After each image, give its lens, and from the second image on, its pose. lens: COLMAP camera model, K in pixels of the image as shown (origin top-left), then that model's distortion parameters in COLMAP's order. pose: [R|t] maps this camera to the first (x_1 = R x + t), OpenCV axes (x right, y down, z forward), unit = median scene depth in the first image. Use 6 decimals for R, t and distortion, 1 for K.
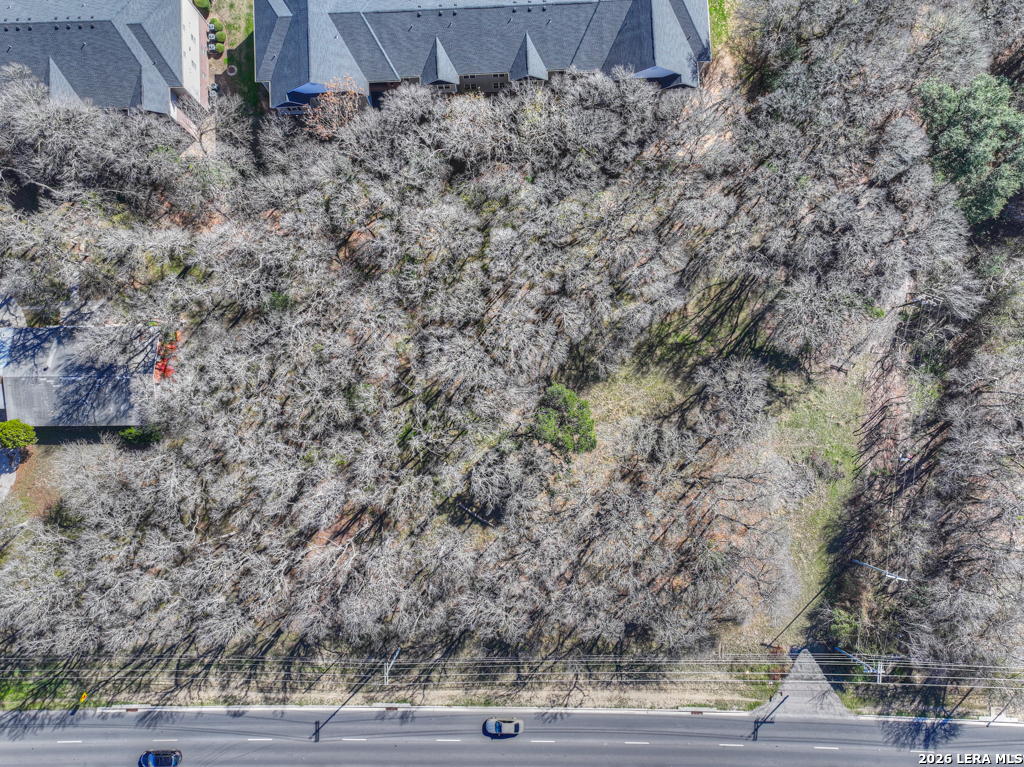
lens RADIAL K [[719.4, 0, 510.7], [0, 719.4, 381.3], [0, 0, 1]] dist [-0.000839, 0.016812]
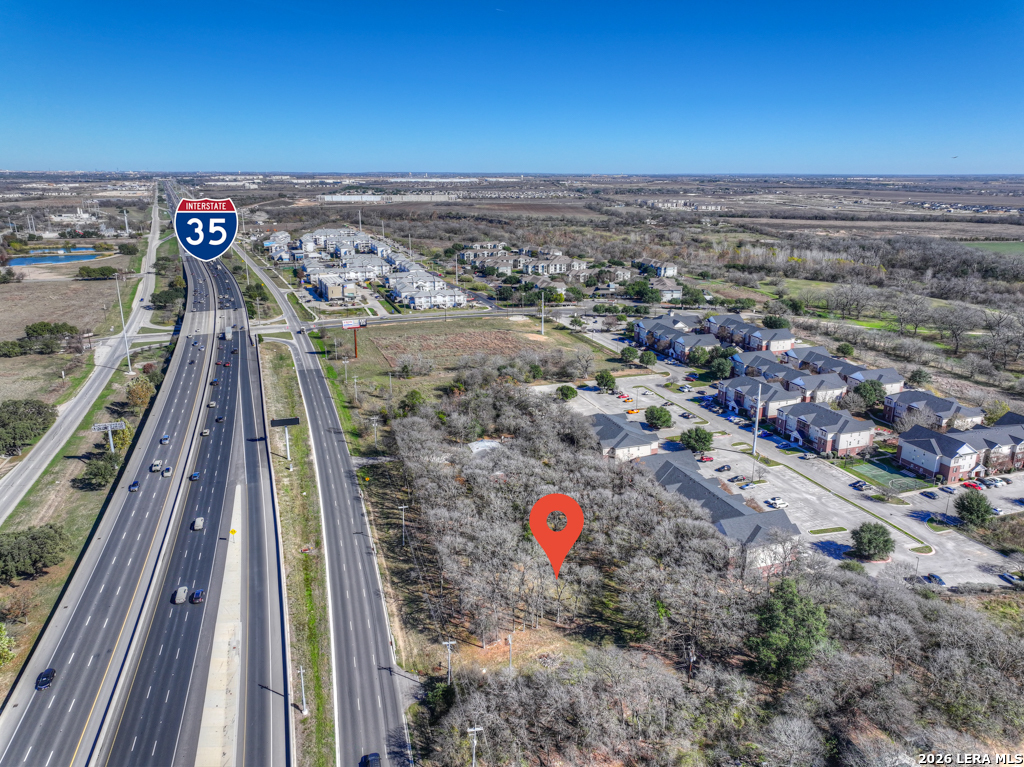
lens RADIAL K [[719.4, 0, 510.7], [0, 719.4, 381.3], [0, 0, 1]] dist [-0.000839, 0.016812]
pose [[0.283237, 0.273348, -0.919270, 1.633194], [-0.956517, 0.150135, -0.250070, 0.516634], [0.069659, 0.950126, 0.303986, -0.015287]]
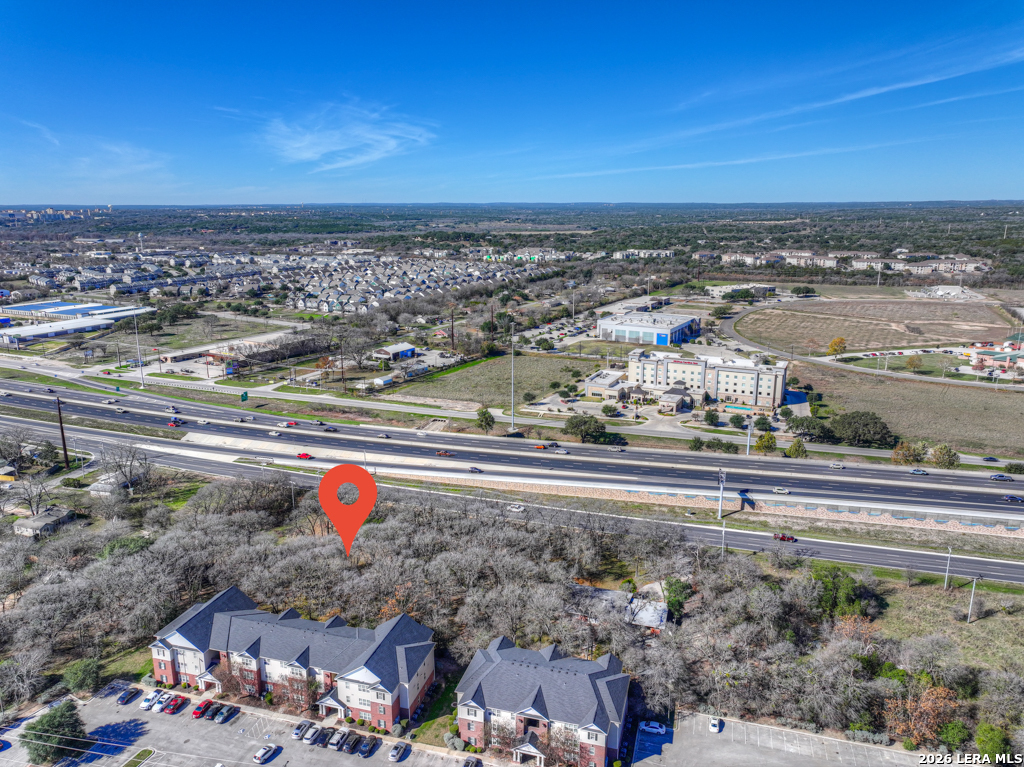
lens RADIAL K [[719.4, 0, 510.7], [0, 719.4, 381.3], [0, 0, 1]] dist [-0.000839, 0.016812]
pose [[-0.947314, -0.069638, 0.312646, -0.944416], [0.319813, -0.151378, 0.935310, -1.726757], [-0.017806, 0.986020, 0.165674, 0.144298]]
